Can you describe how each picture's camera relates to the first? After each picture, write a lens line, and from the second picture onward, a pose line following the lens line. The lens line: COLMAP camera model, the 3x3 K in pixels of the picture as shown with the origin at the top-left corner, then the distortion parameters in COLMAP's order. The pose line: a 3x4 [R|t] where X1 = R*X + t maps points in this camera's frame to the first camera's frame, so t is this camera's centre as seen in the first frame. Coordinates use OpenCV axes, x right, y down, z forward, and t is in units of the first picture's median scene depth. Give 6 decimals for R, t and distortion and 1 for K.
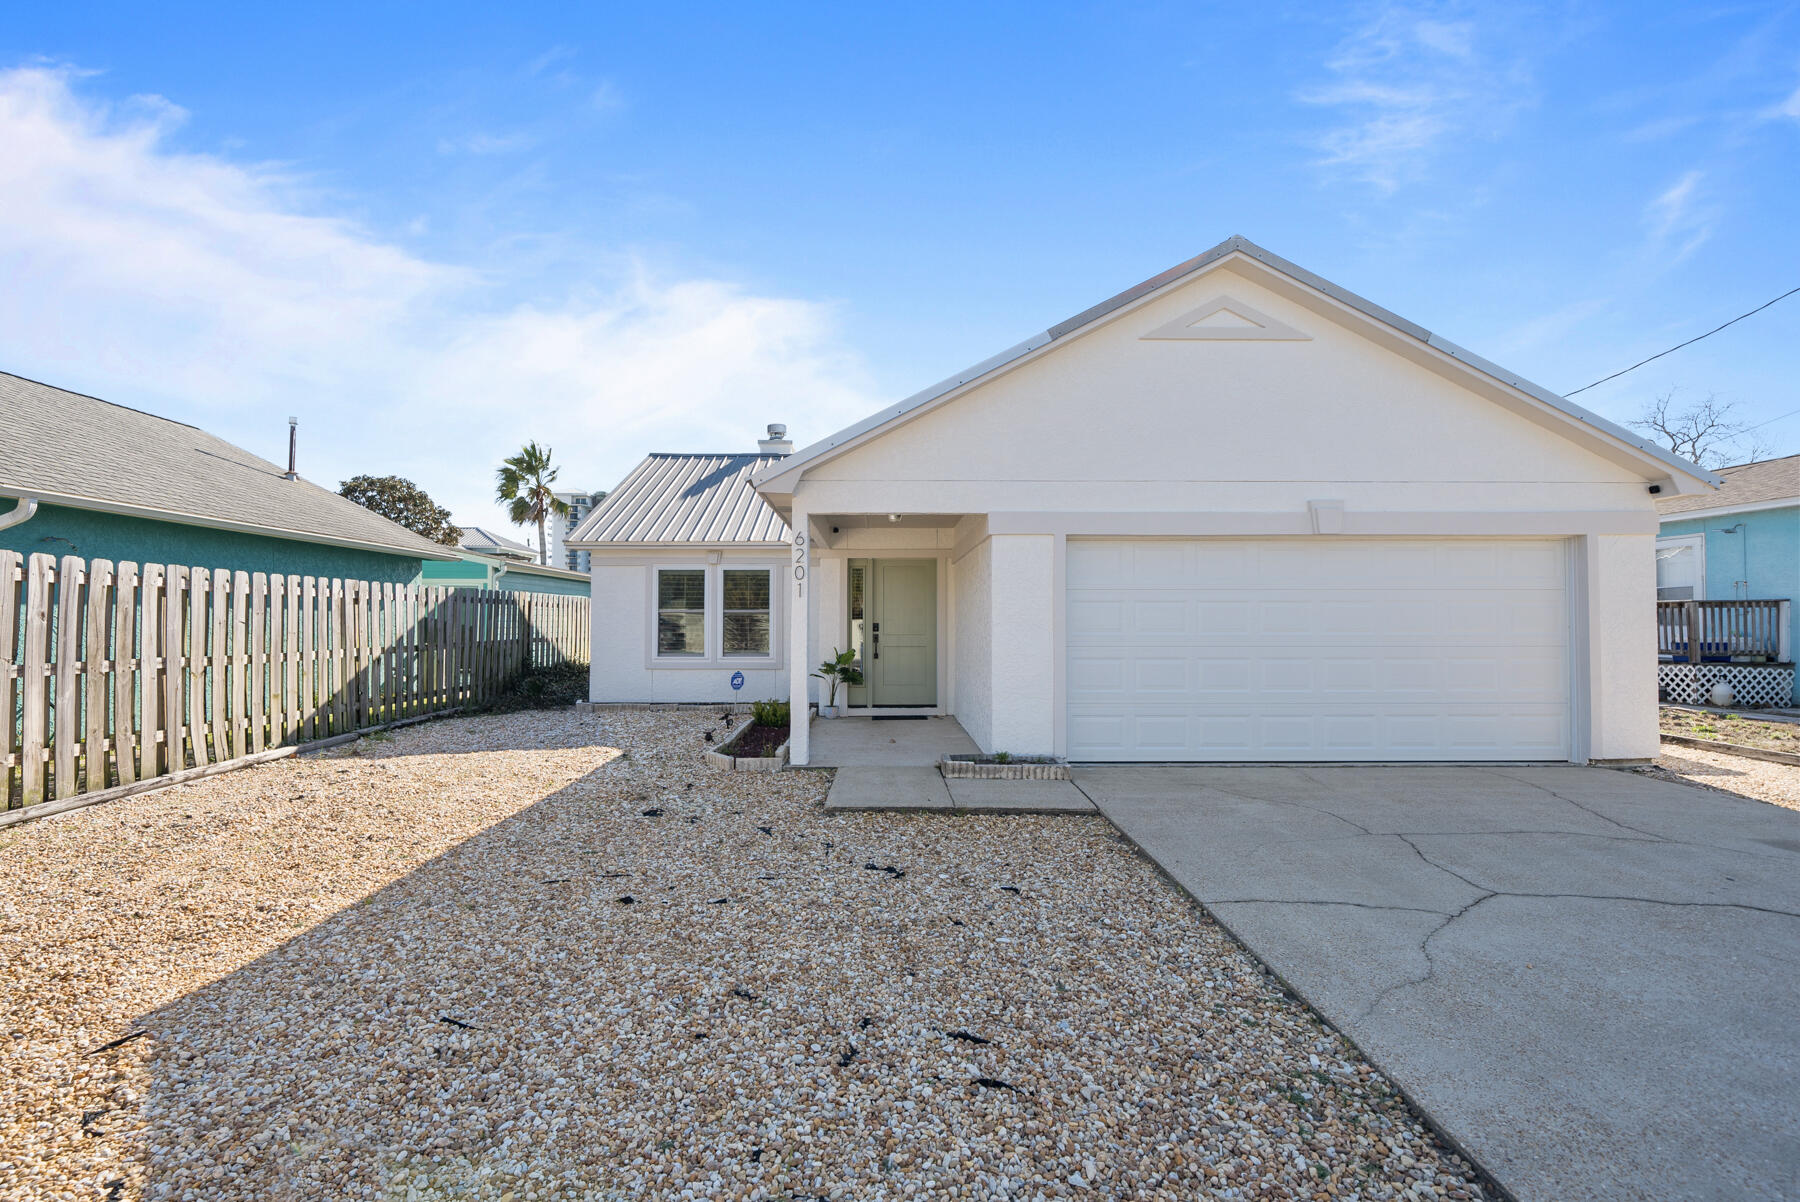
lens RADIAL K [[1218.3, 0, 889.8], [0, 1218.3, 589.4], [0, 0, 1]] dist [0.005737, 0.004375]
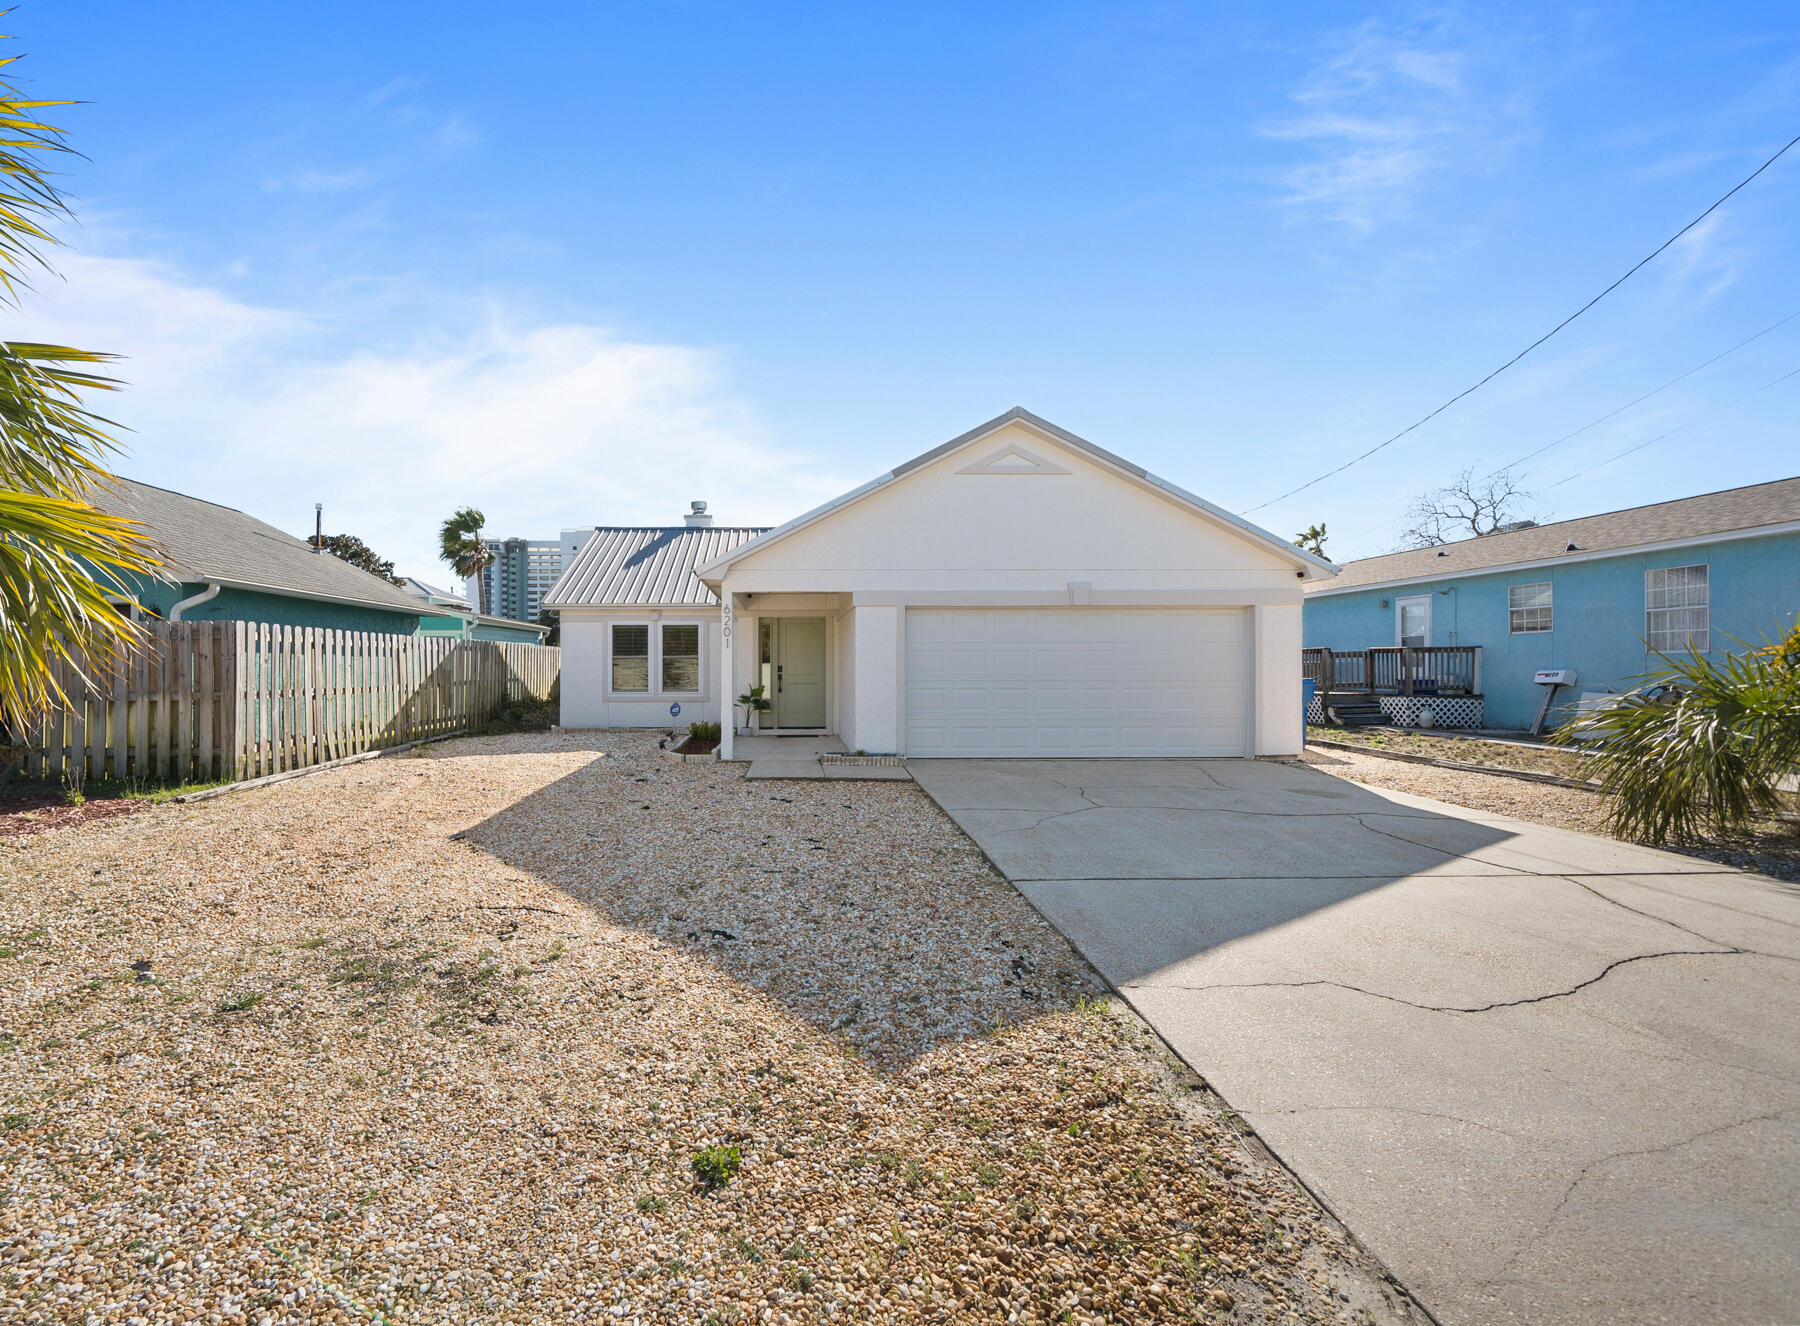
lens RADIAL K [[1813.1, 0, 885.7], [0, 1813.1, 676.1], [0, 0, 1]] dist [-0.019597, 0.000000]
pose [[0.999304, -0.001913, 0.037250, 0.035143], [0.000741, 0.999506, 0.031432, -0.026939], [-0.037291, -0.031383, 0.998812, -1.144476]]
